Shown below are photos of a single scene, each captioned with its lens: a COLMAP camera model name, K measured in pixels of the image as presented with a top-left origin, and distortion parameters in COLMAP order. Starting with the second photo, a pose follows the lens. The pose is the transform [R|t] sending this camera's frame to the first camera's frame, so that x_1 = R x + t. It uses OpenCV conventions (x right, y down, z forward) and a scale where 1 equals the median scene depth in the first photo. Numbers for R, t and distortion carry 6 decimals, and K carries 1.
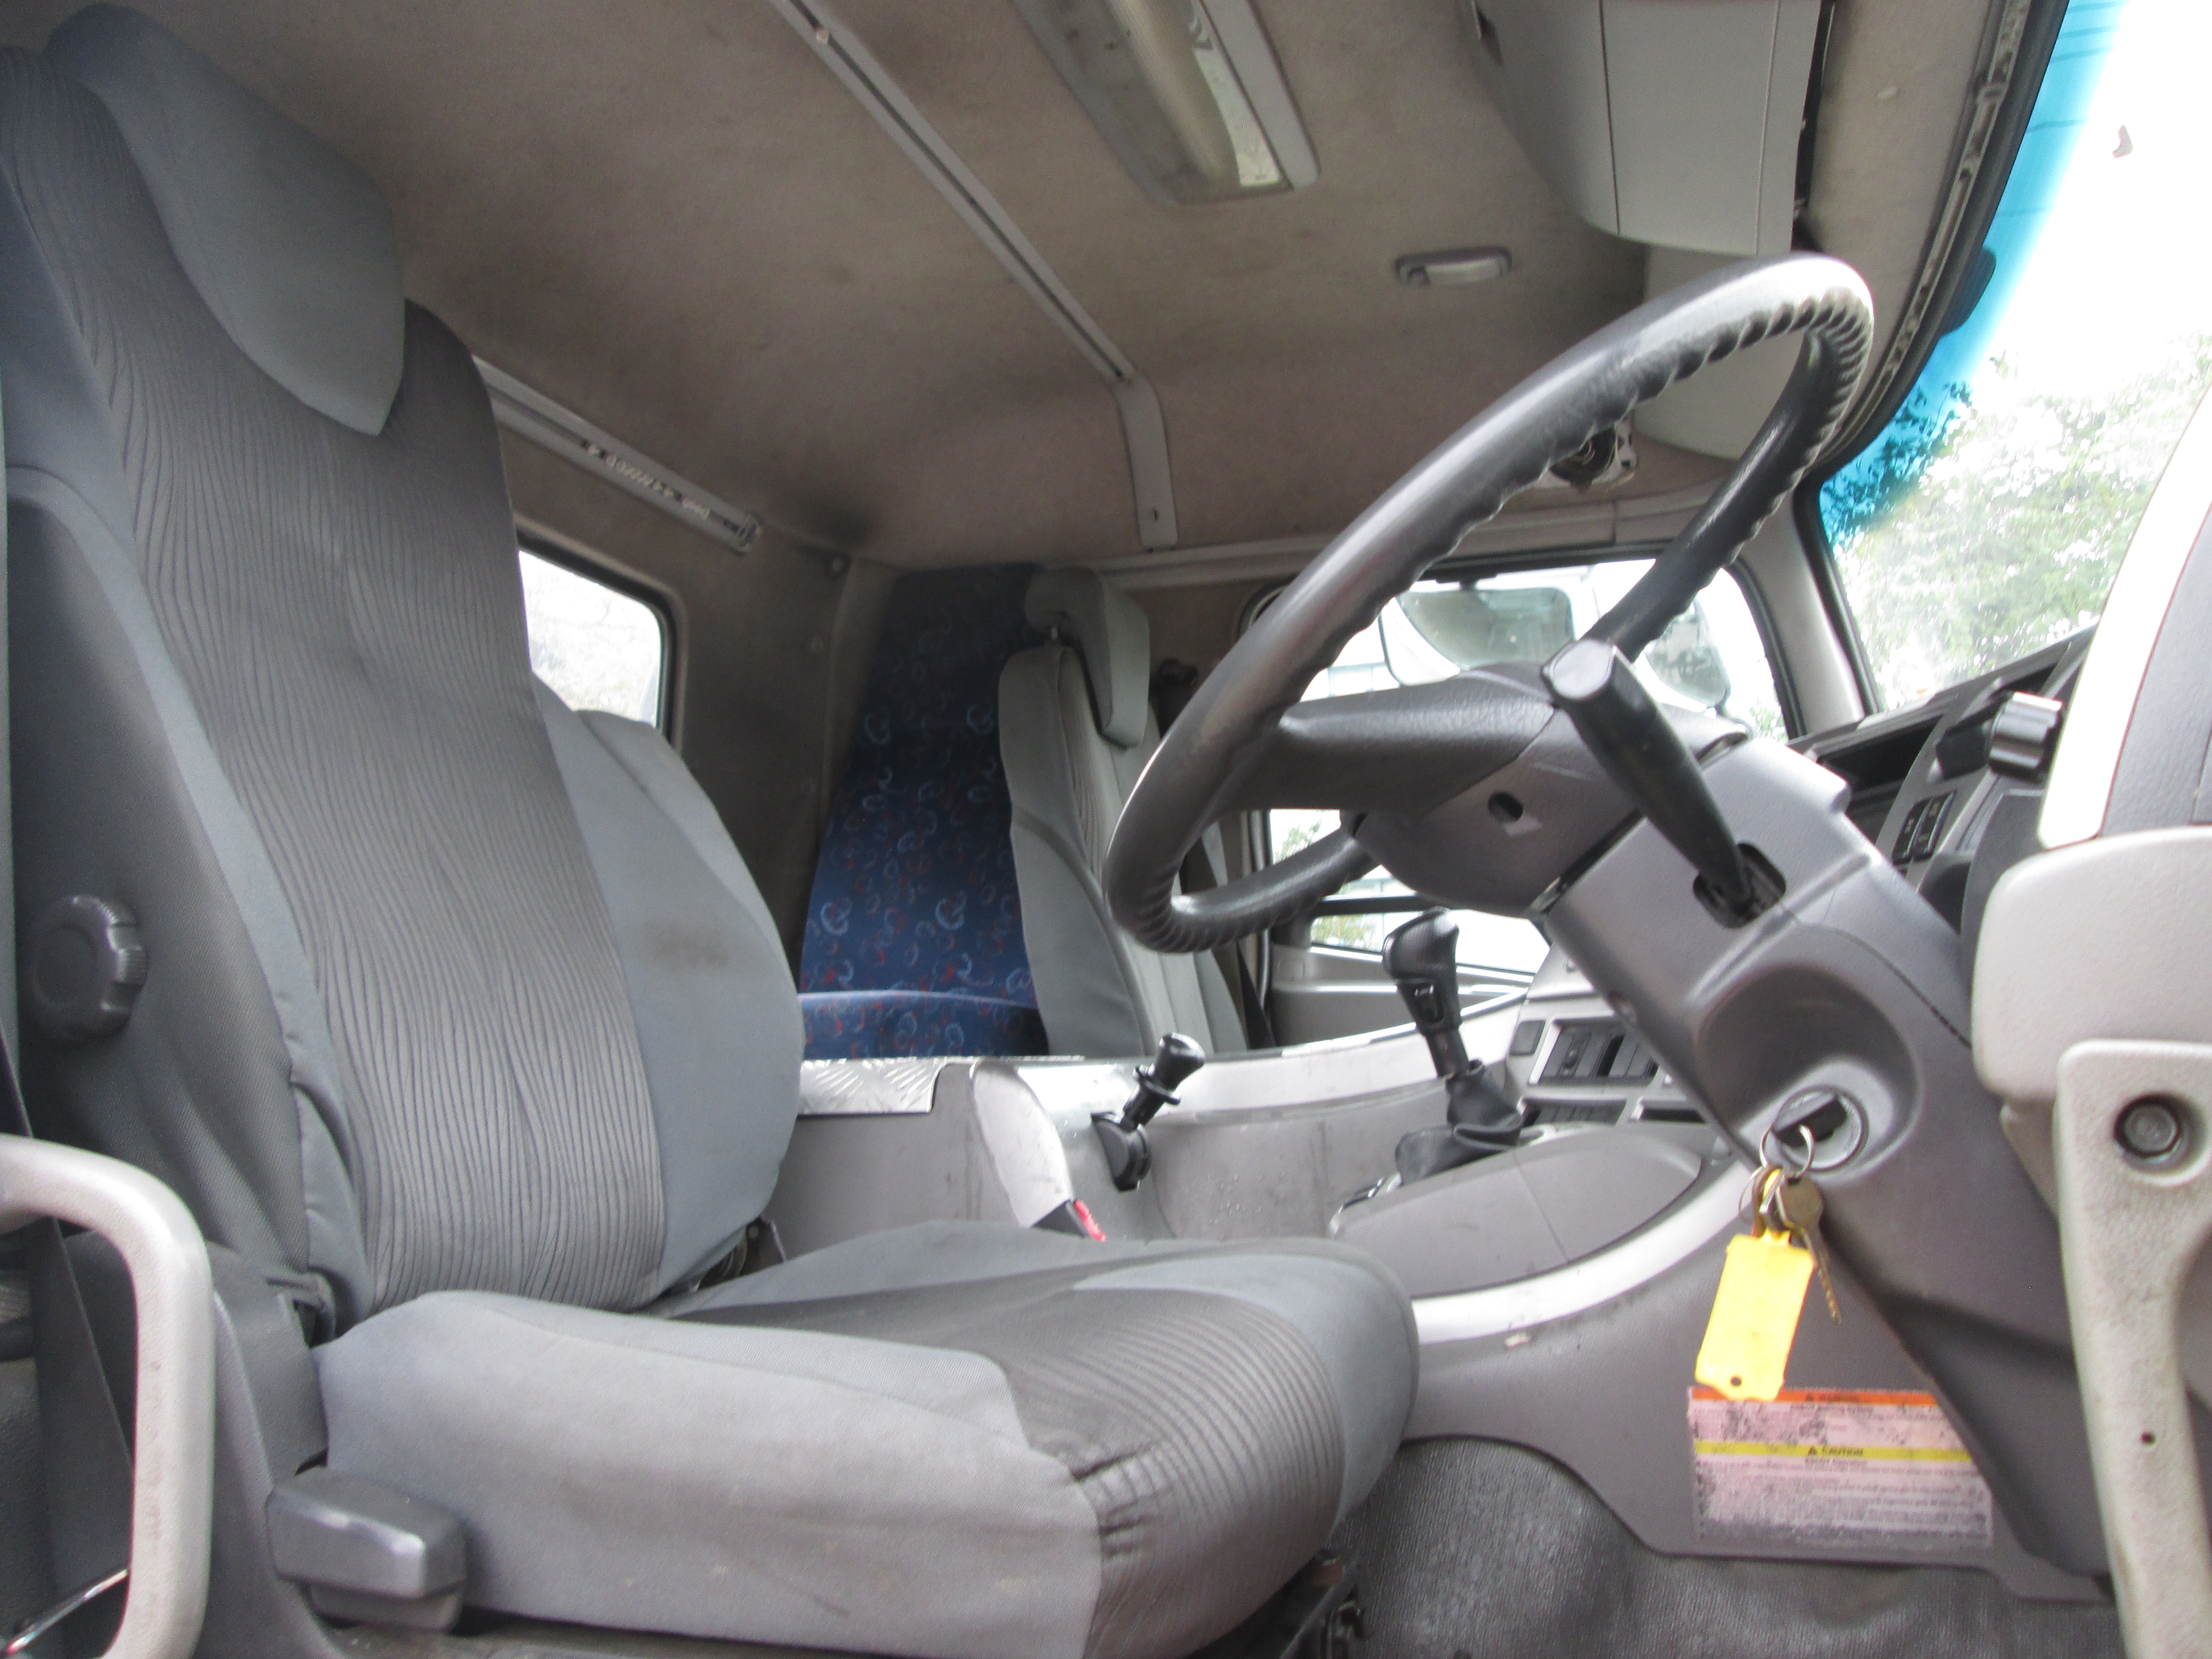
lens RADIAL K [[1829.0, 0, 1107.4], [0, 1829.0, 837.0], [0, 0, 1]] dist [-0.047838, 0.023372]
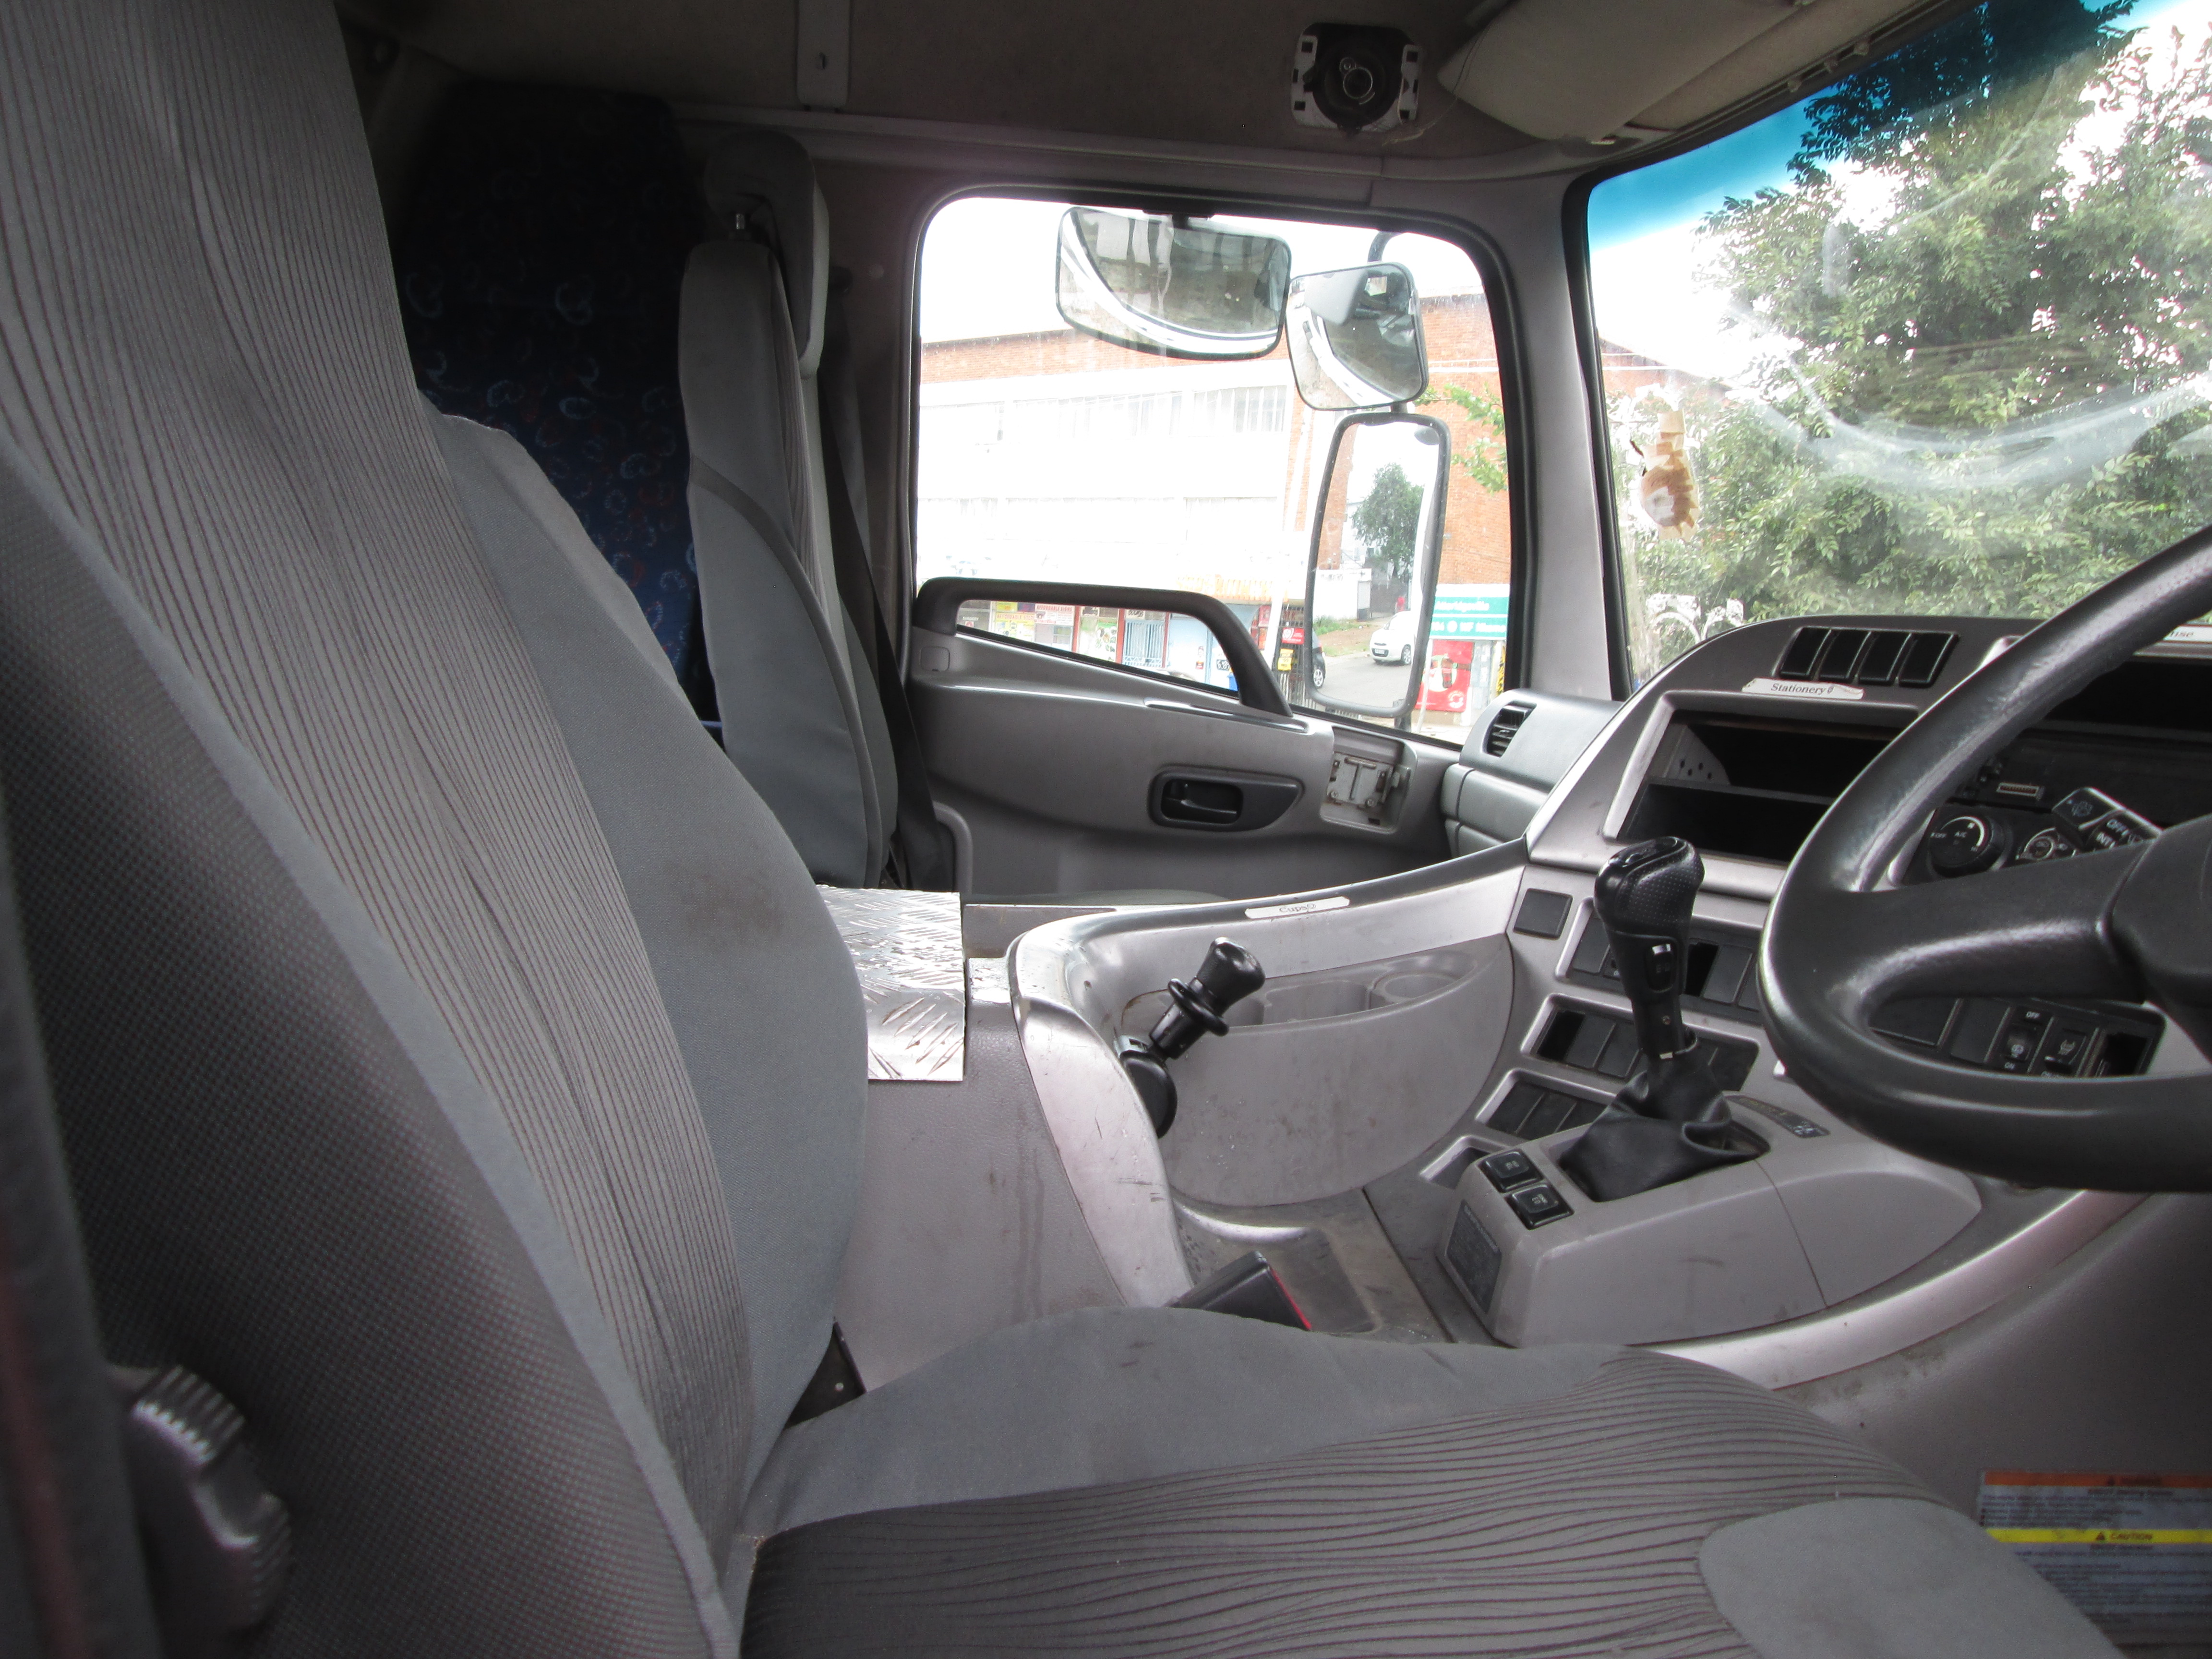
lens RADIAL K [[1829.0, 0, 1127.0], [0, 1829.0, 837.8], [0, 0, 1]] dist [-0.047838, 0.023372]
pose [[0.915595, 0.026526, 0.401226, -0.375724], [-0.125569, 0.966782, 0.222633, -0.113957], [-0.381993, -0.254223, 0.888511, 0.468355]]
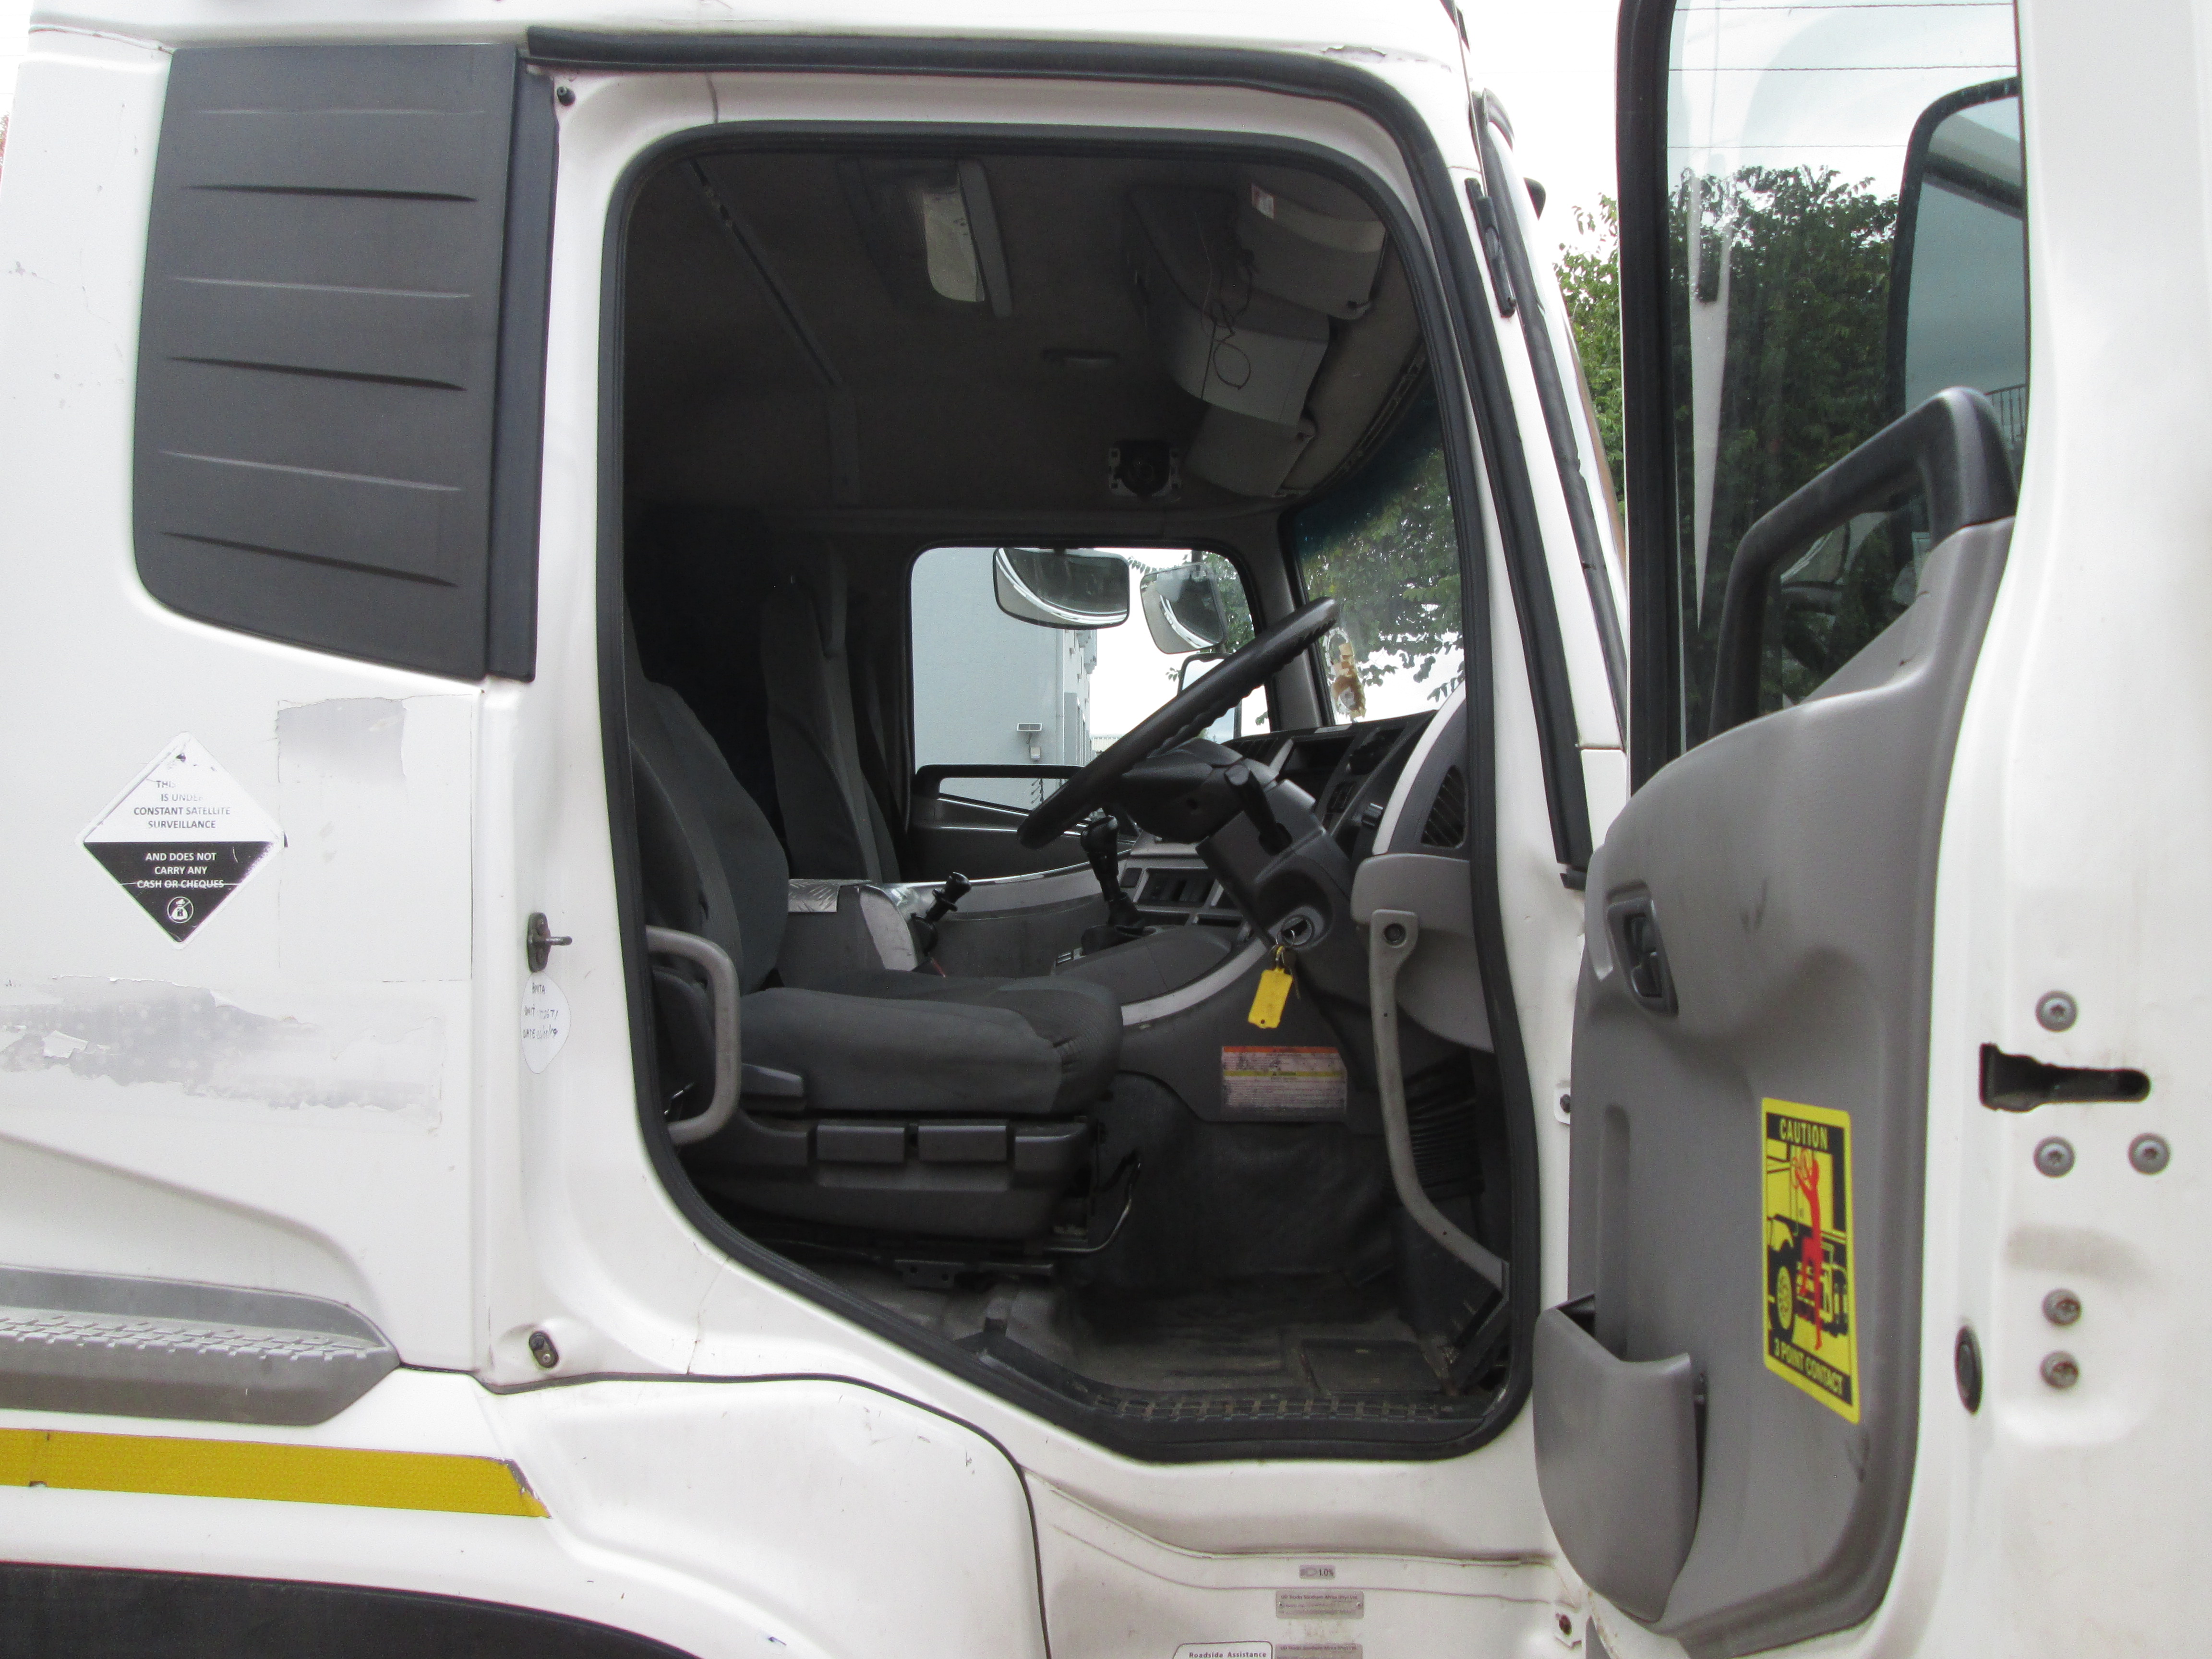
lens RADIAL K [[1829.0, 0, 1119.4], [0, 1829.0, 850.5], [0, 0, 1]] dist [-0.047838, 0.023372]
pose [[0.952077, 0.029291, 0.304454, -0.462362], [-0.065728, 0.991742, 0.110127, -0.160346], [-0.298714, -0.124860, 0.946139, -0.988886]]
